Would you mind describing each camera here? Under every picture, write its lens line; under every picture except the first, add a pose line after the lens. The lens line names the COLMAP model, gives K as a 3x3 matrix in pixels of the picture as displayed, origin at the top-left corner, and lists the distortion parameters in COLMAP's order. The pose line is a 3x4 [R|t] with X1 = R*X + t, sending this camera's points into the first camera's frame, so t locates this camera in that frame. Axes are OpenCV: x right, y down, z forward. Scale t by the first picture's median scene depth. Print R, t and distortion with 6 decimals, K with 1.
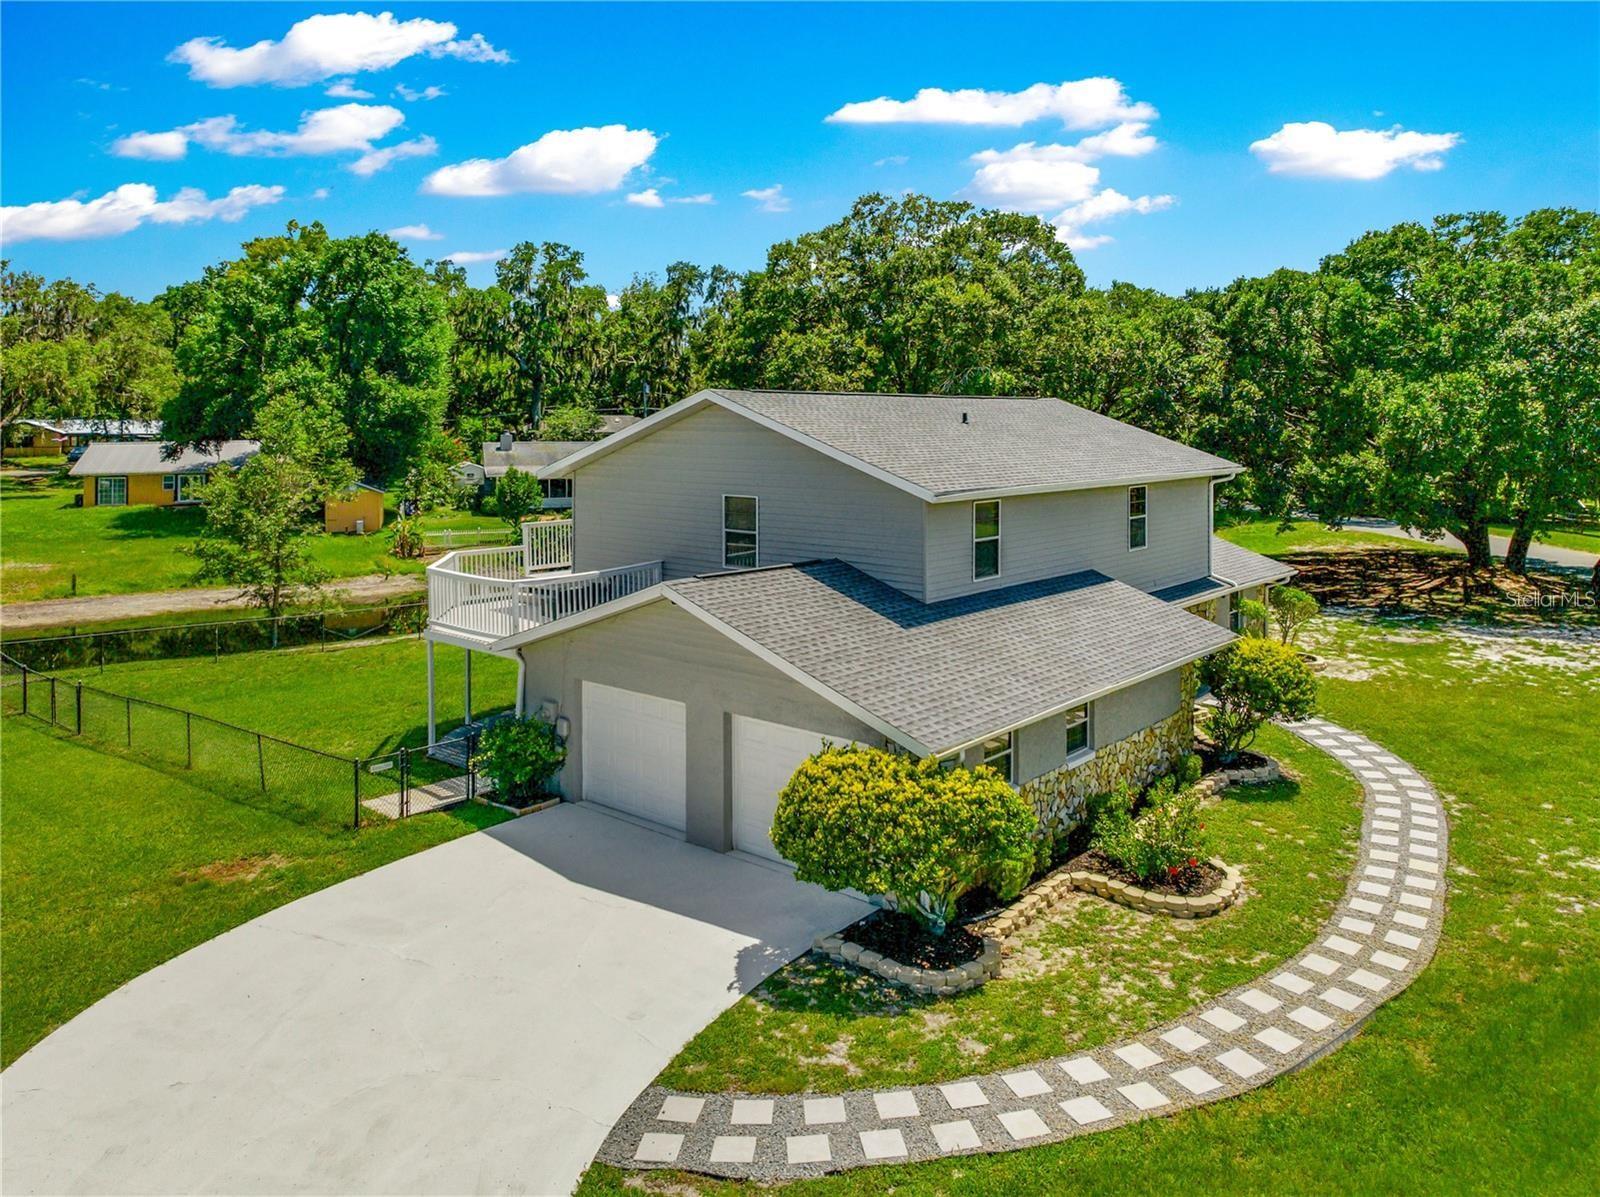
lens RADIAL K [[1173.5, 0, 827.5], [0, 1173.5, 597.8], [0, 0, 1]] dist [-0.050307, 0.001731]
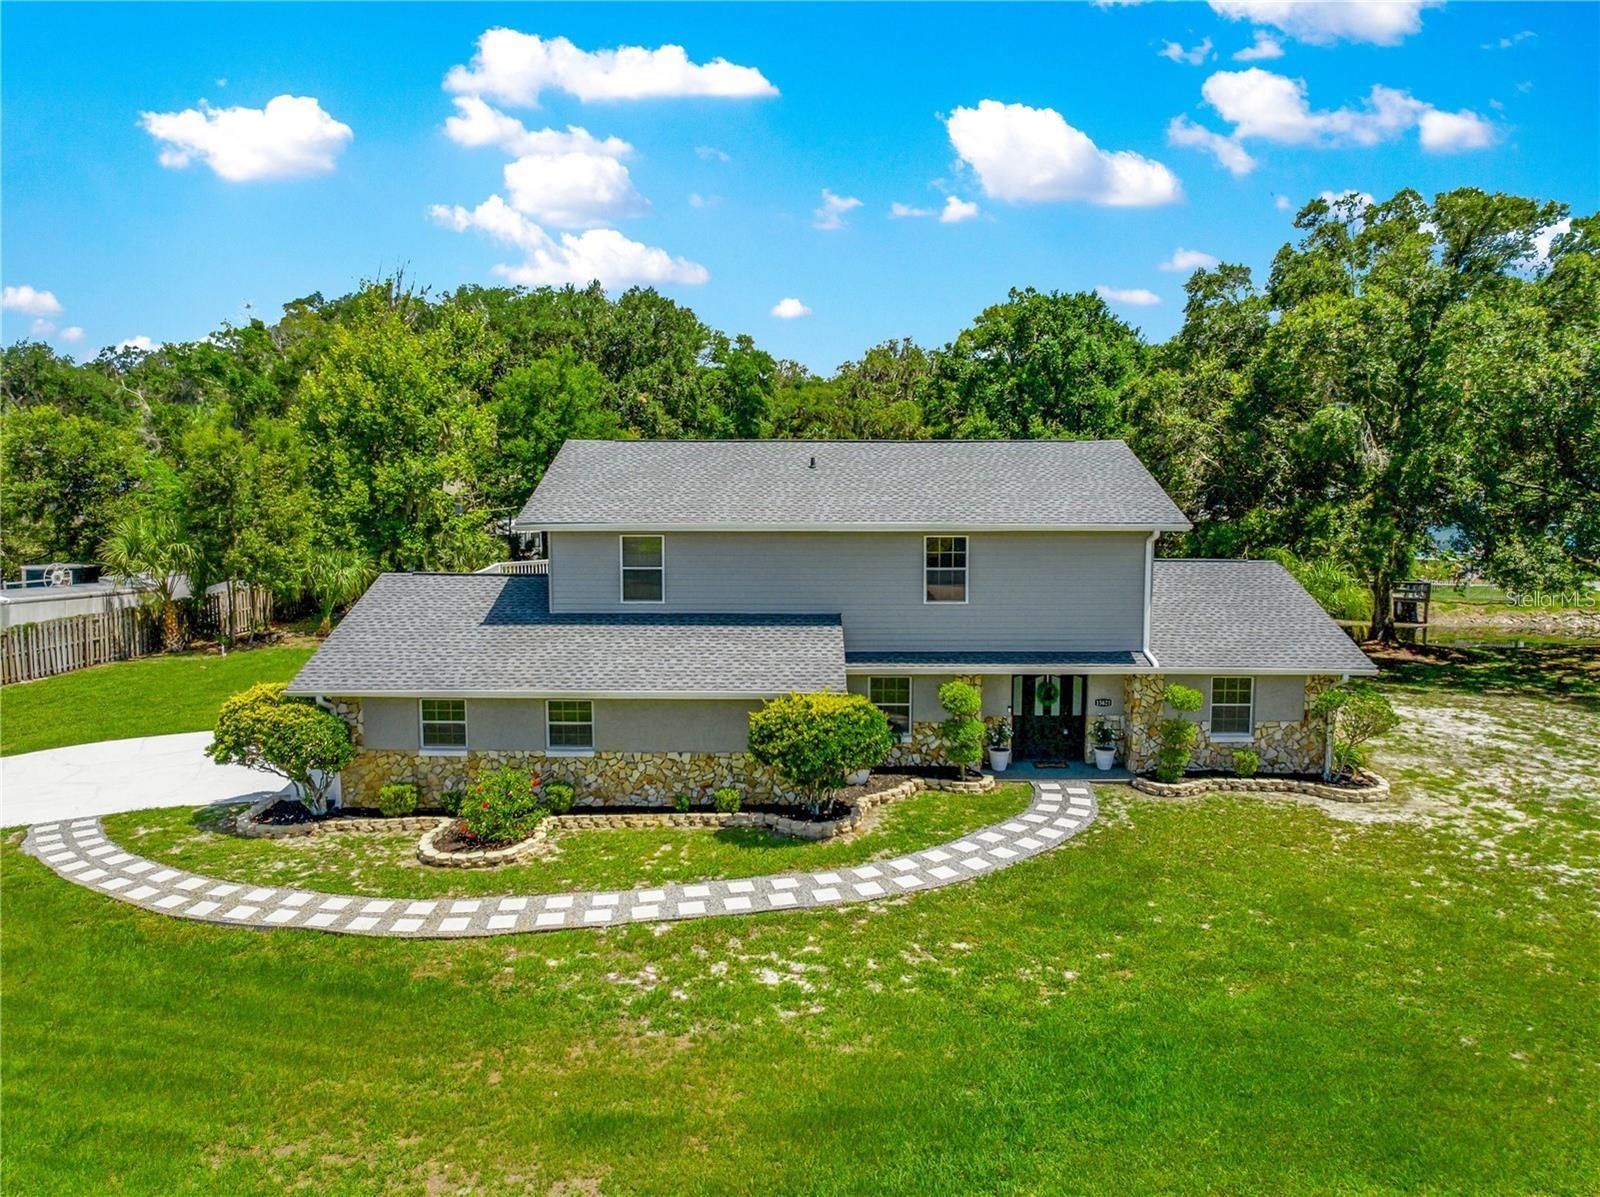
lens RADIAL K [[1173.5, 0, 827.5], [0, 1173.5, 597.8], [0, 0, 1]] dist [-0.050307, 0.001731]
pose [[0.646302, 0.097981, -0.756765, 1.697304], [-0.124316, 0.991993, 0.022267, -0.102726], [0.752888, 0.079687, 0.653307, 0.539426]]
